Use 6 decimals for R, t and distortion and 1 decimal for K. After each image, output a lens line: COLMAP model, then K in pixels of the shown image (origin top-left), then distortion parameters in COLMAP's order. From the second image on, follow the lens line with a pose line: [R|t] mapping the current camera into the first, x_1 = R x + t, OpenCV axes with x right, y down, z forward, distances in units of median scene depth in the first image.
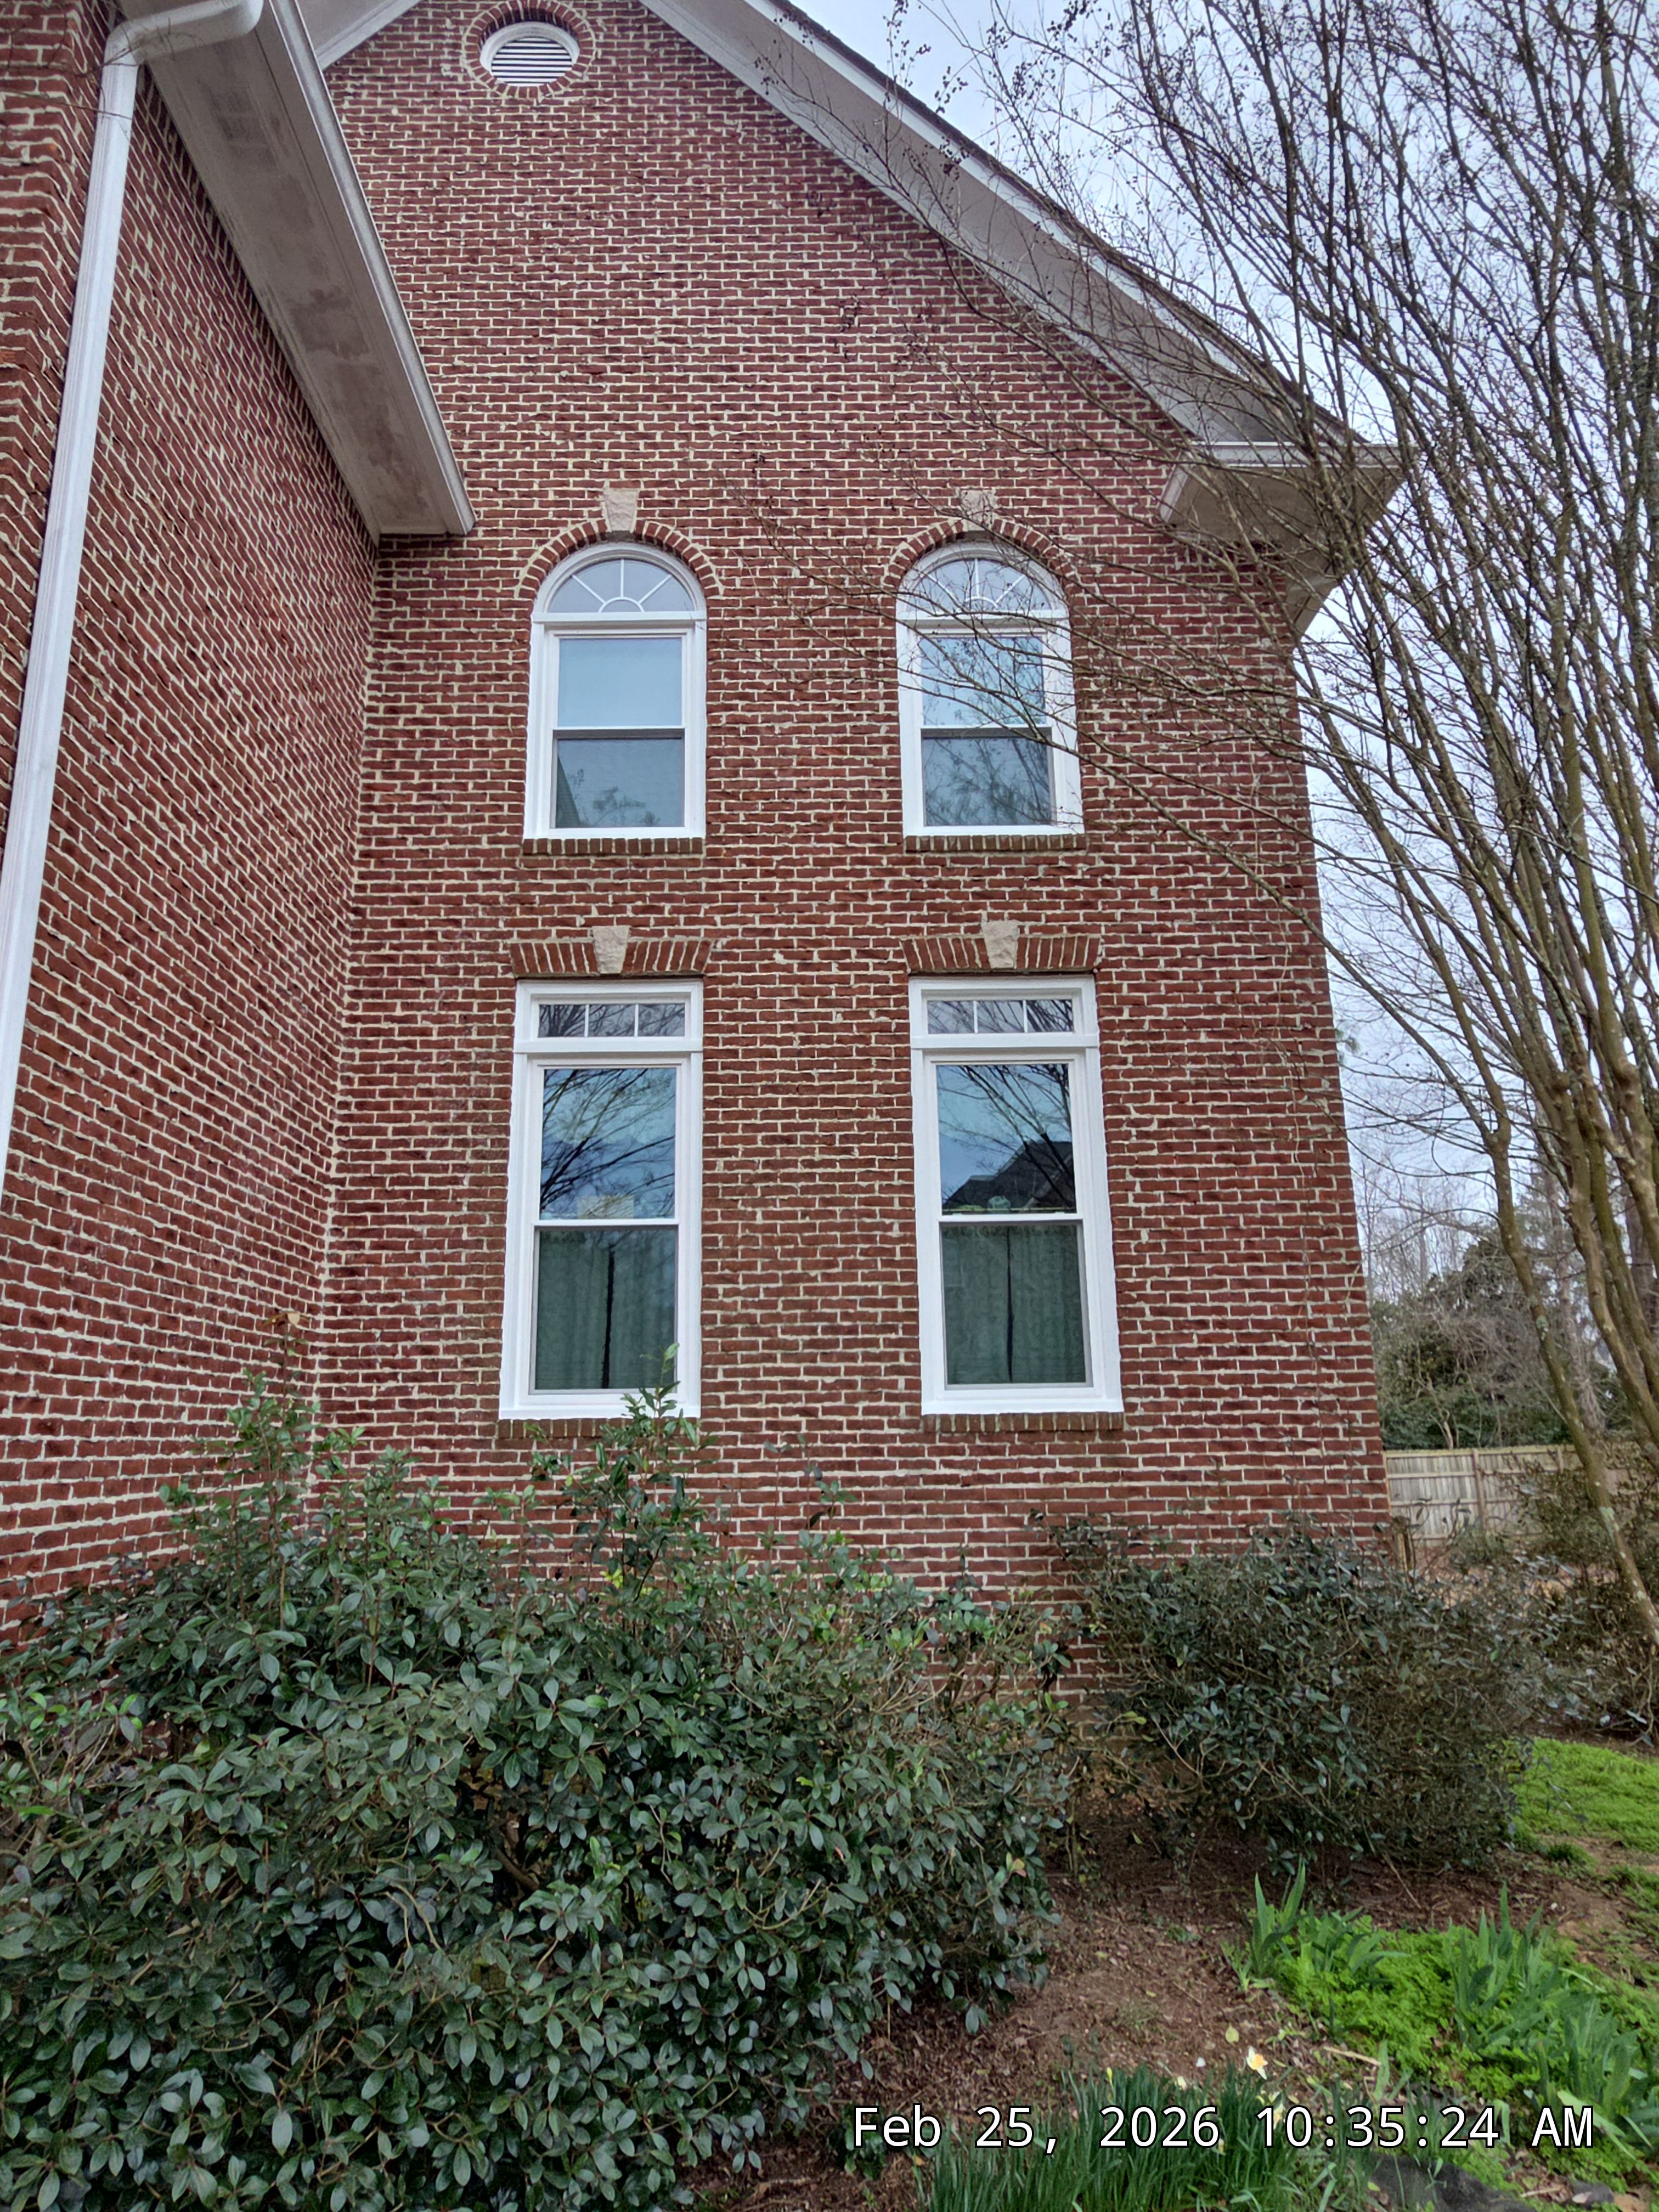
lens RADIAL K [[1390.0, 0, 824.1], [0, 1390.0, 1098.1], [0, 0, 1]] dist [0.008679, 0.004383]
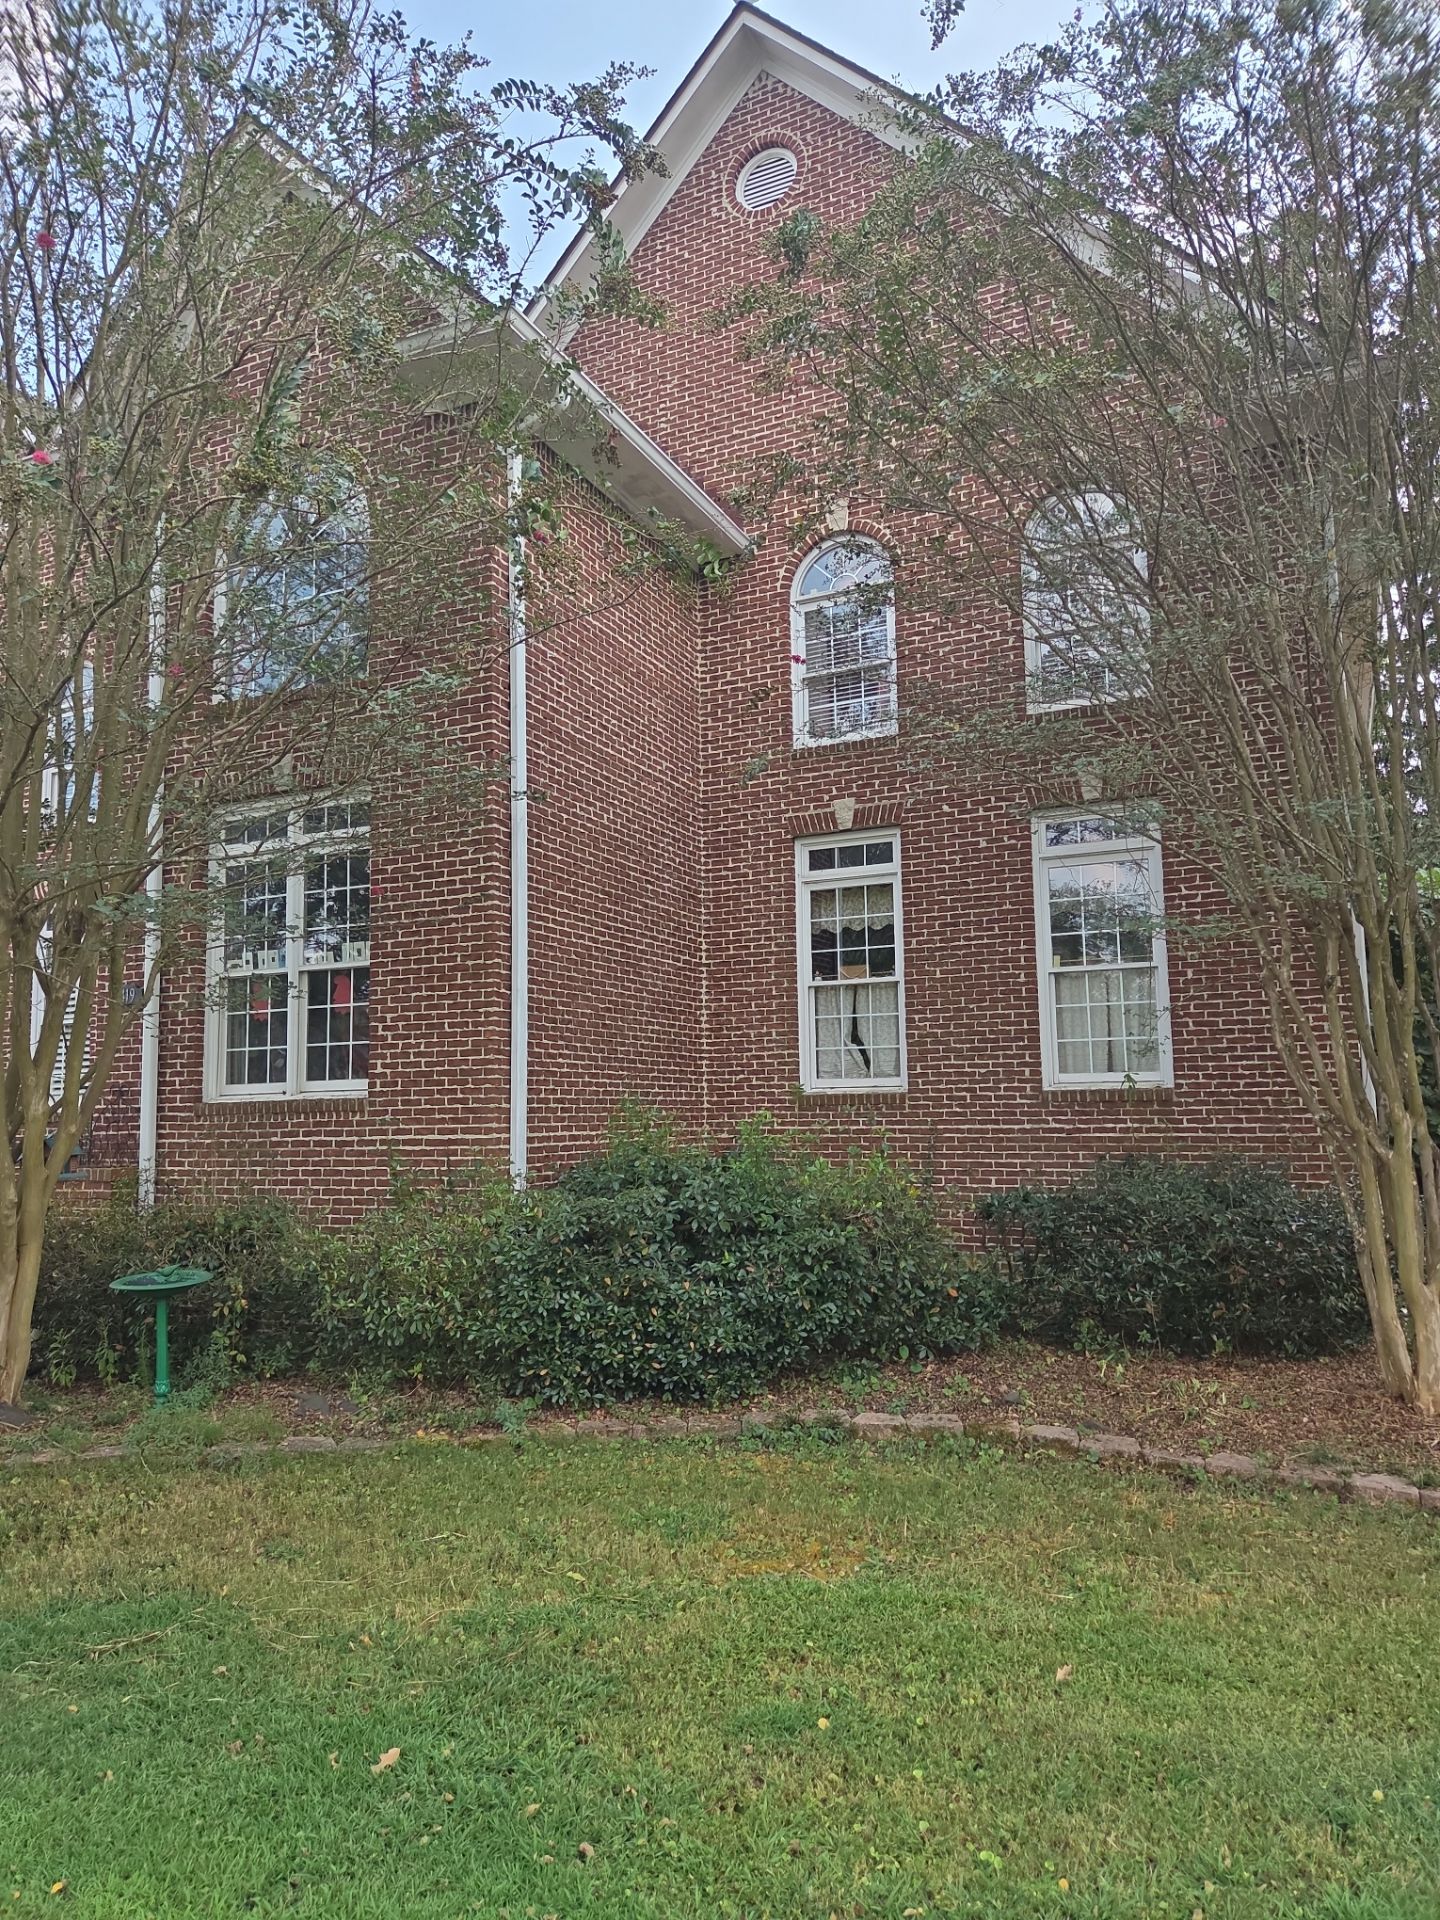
lens RADIAL K [[1274.2, 0, 688.0], [0, 1274.2, 964.1], [0, 0, 1]] dist [0.097922, -0.002188]
pose [[0.890853, -0.054005, -0.451070, 0.380630], [0.111370, 0.988572, 0.101596, -0.114244], [0.440429, -0.140743, 0.886687, -0.477268]]
